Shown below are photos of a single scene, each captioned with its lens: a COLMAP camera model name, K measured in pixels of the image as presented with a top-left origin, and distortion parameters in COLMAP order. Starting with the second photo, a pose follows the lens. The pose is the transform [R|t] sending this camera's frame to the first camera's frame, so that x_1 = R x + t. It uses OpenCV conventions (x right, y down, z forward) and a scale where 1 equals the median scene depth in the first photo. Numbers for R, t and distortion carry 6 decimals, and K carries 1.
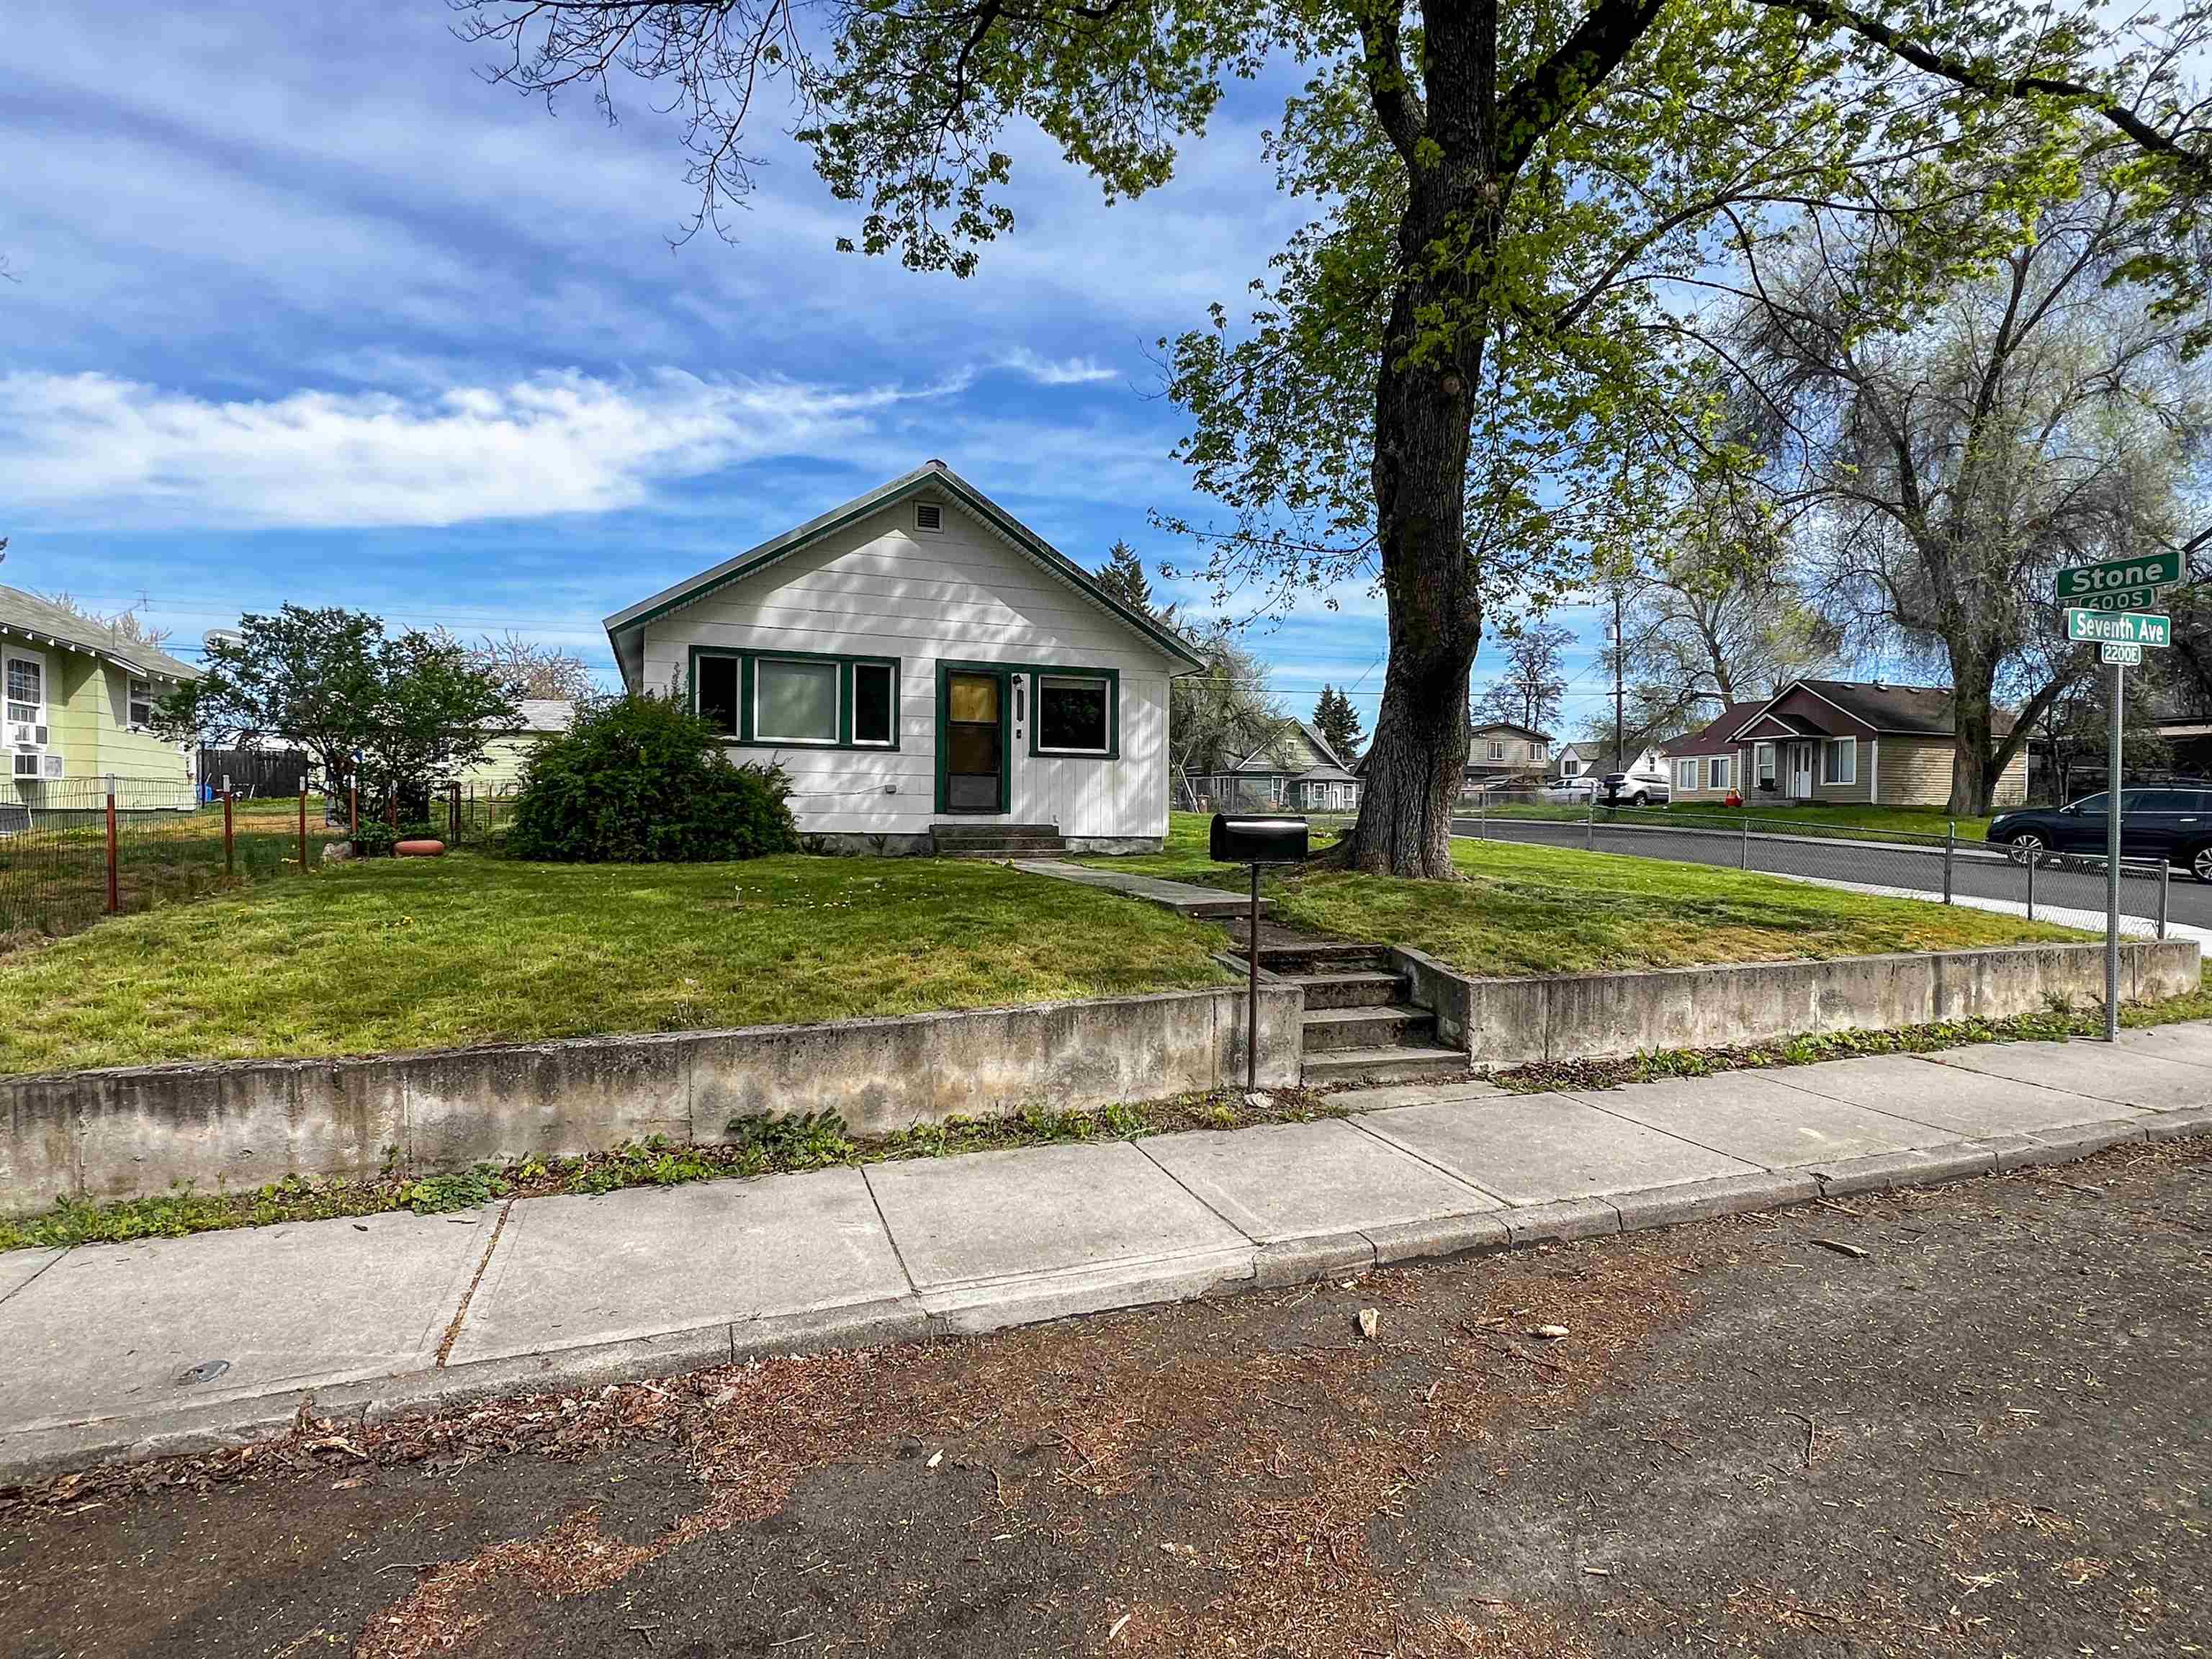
lens RADIAL K [[1097.1, 0, 1070.0], [0, 1097.1, 823.9], [0, 0, 1]] dist [0.000164, -0.000360]
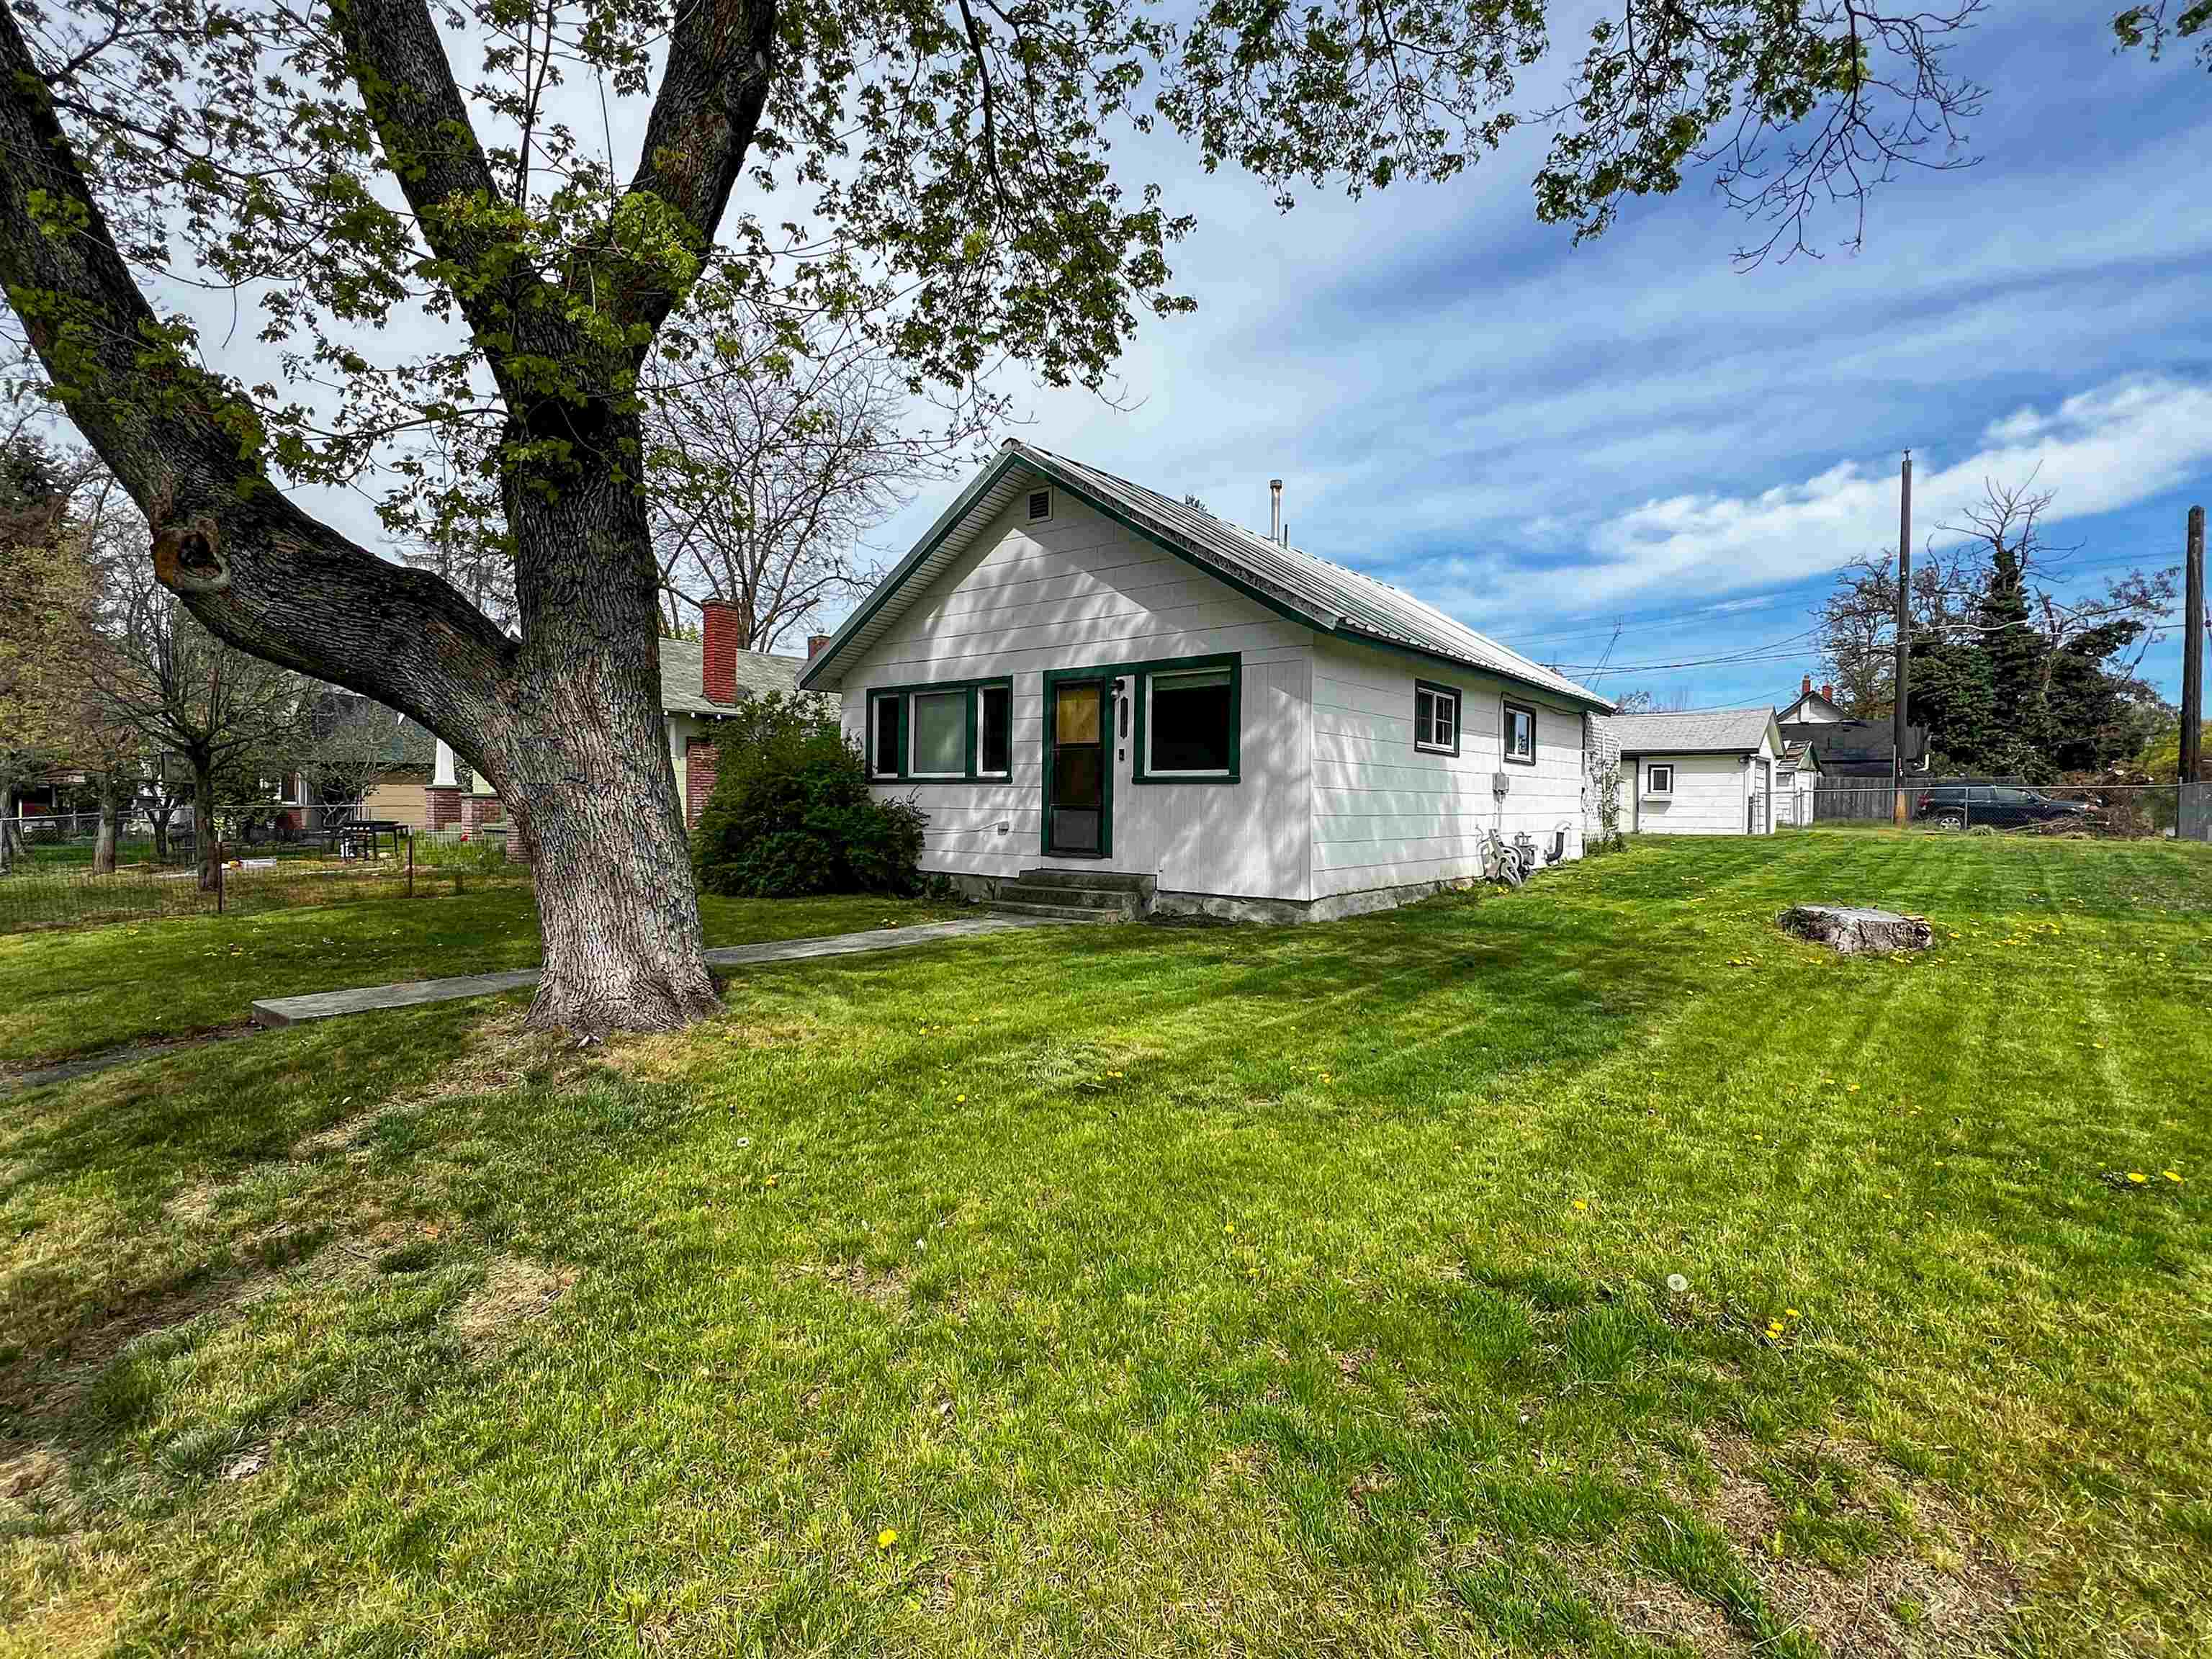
lens RADIAL K [[1051.4, 0, 1106.7], [0, 1051.4, 819.6], [0, 0, 1]] dist [-0.001659, 0.000409]
pose [[0.533522, 0.004239, -0.845776, 0.577297], [-0.012679, 0.999915, -0.002986, -0.034524], [0.845691, 0.012317, 0.533531, 0.601707]]
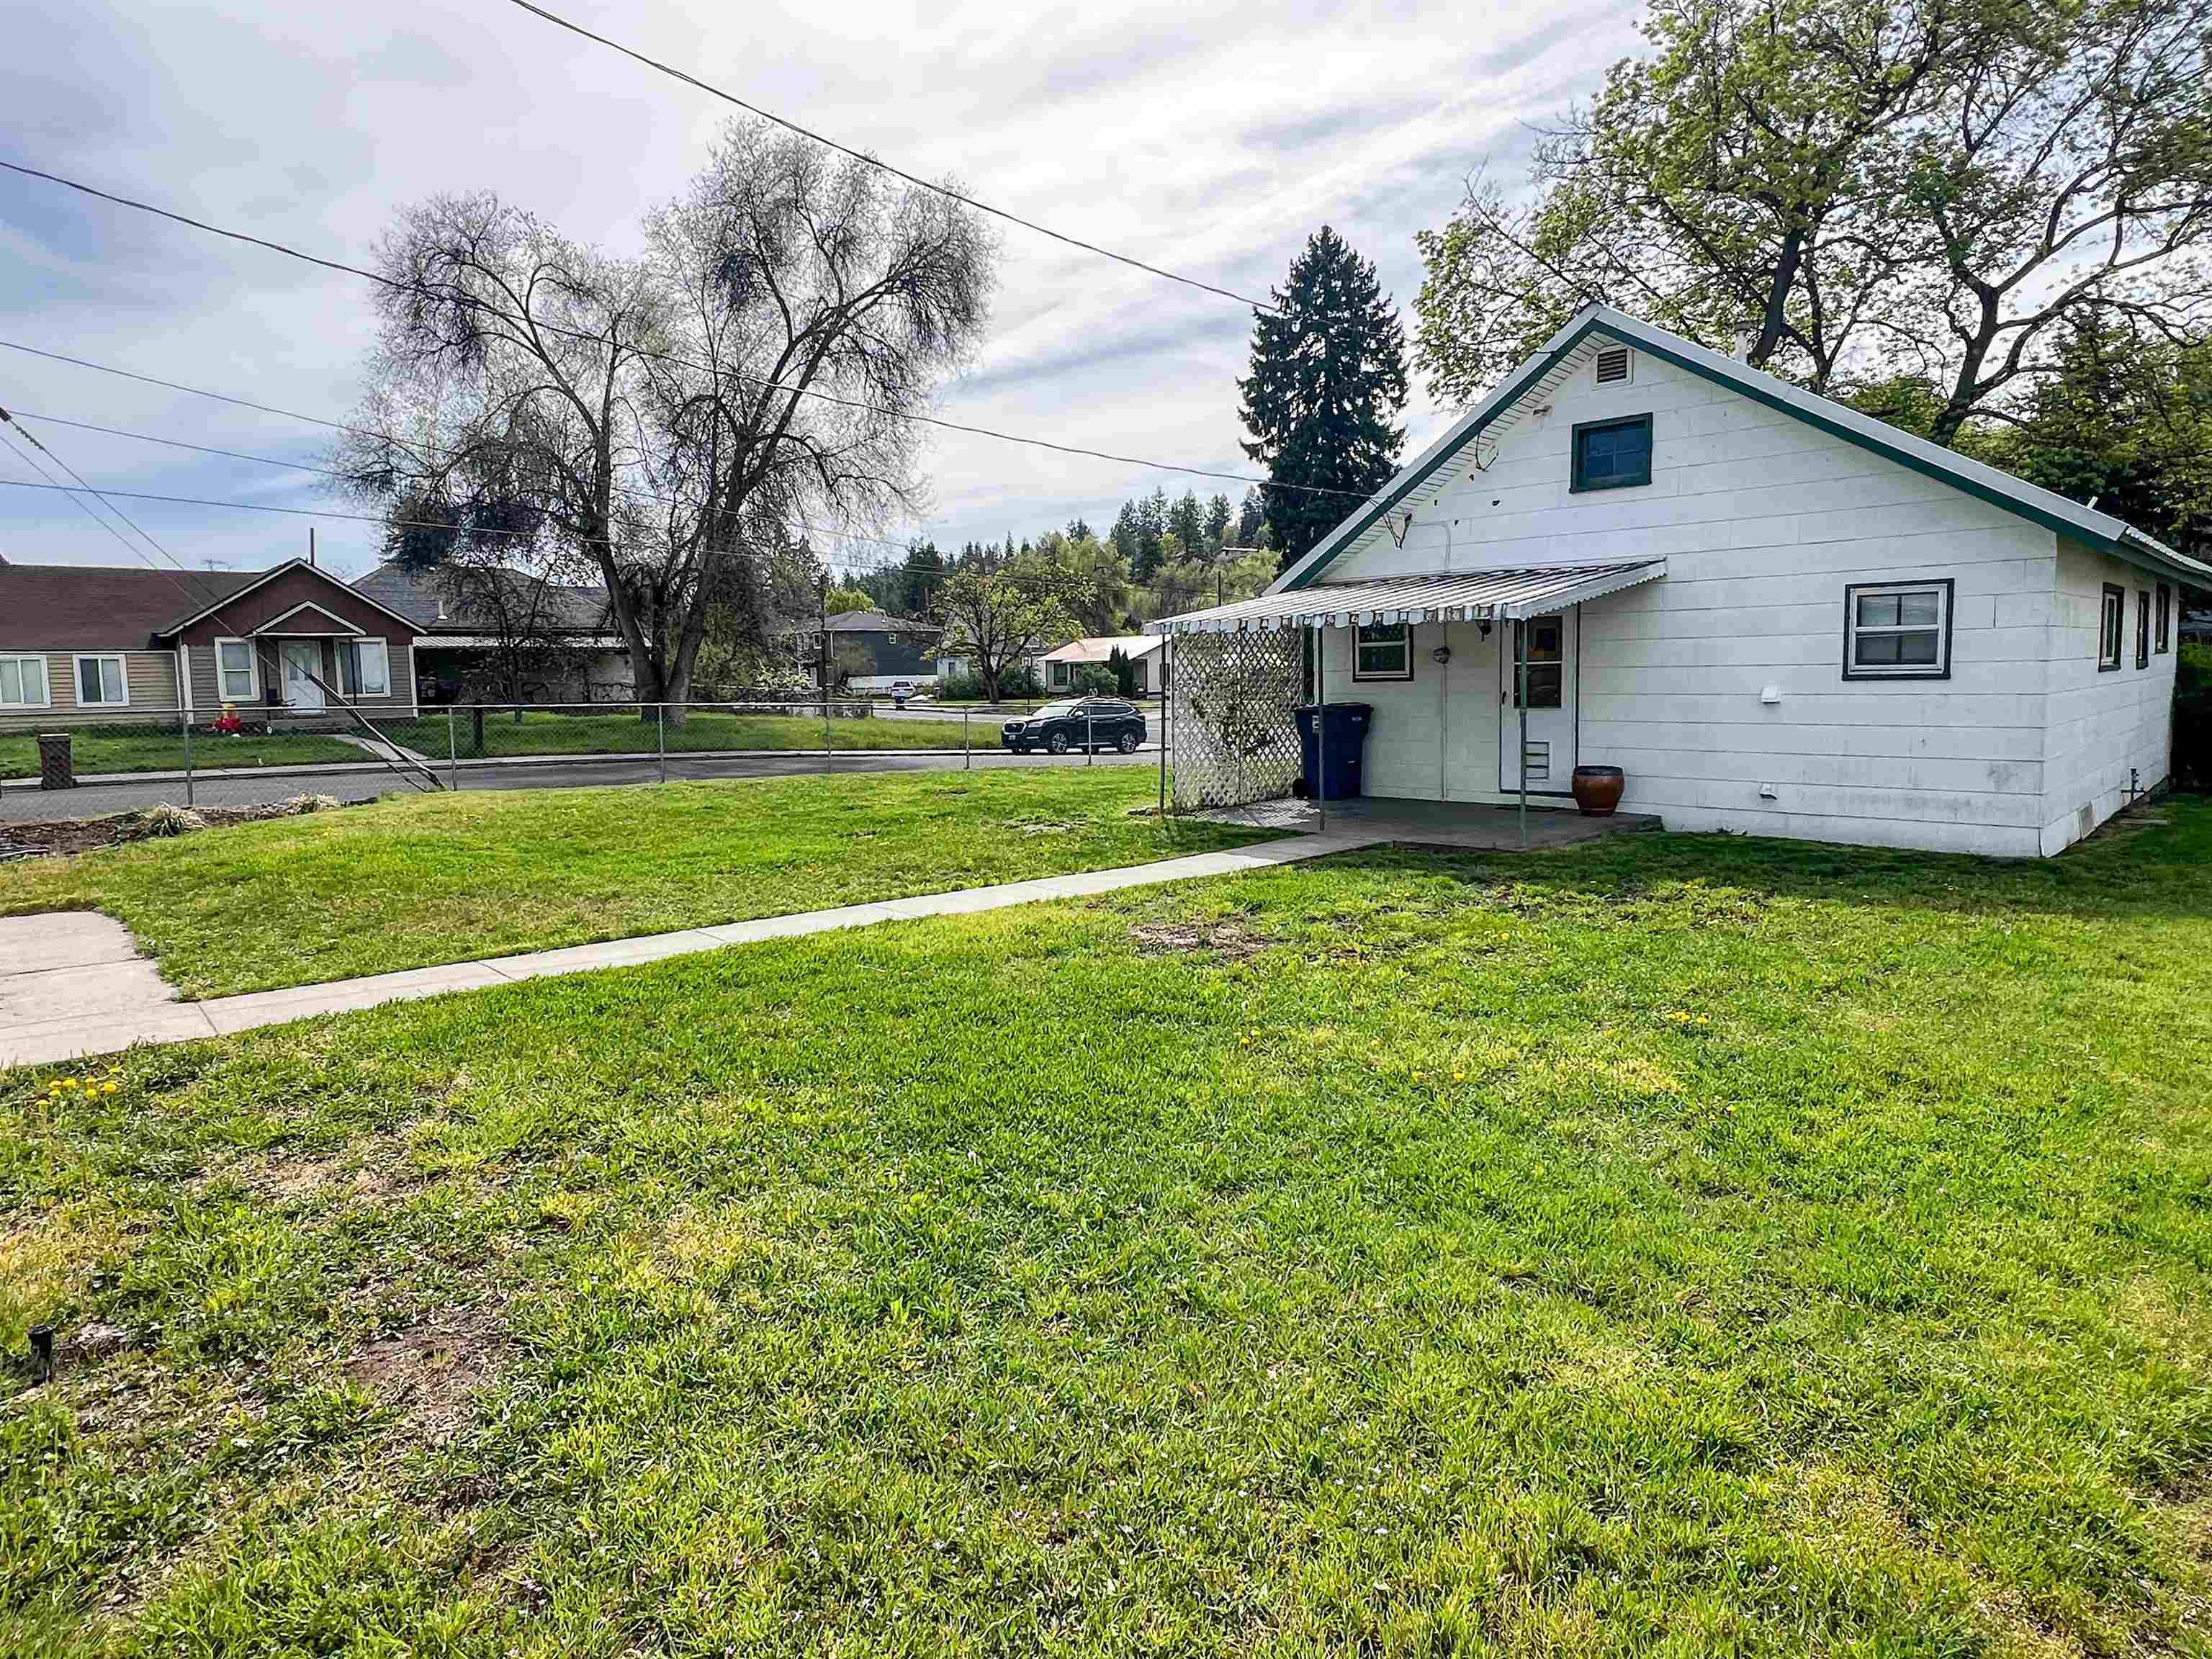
lens RADIAL K [[1236.6, 0, 1116.6], [0, 1236.6, 771.7], [0, 0, 1]] dist [-0.002299, -0.000287]
pose [[-0.439798, -0.074543, 0.894998, -0.869476], [0.030313, 0.994750, 0.097747, -0.123952], [-0.897585, 0.070119, -0.435229, 2.143310]]
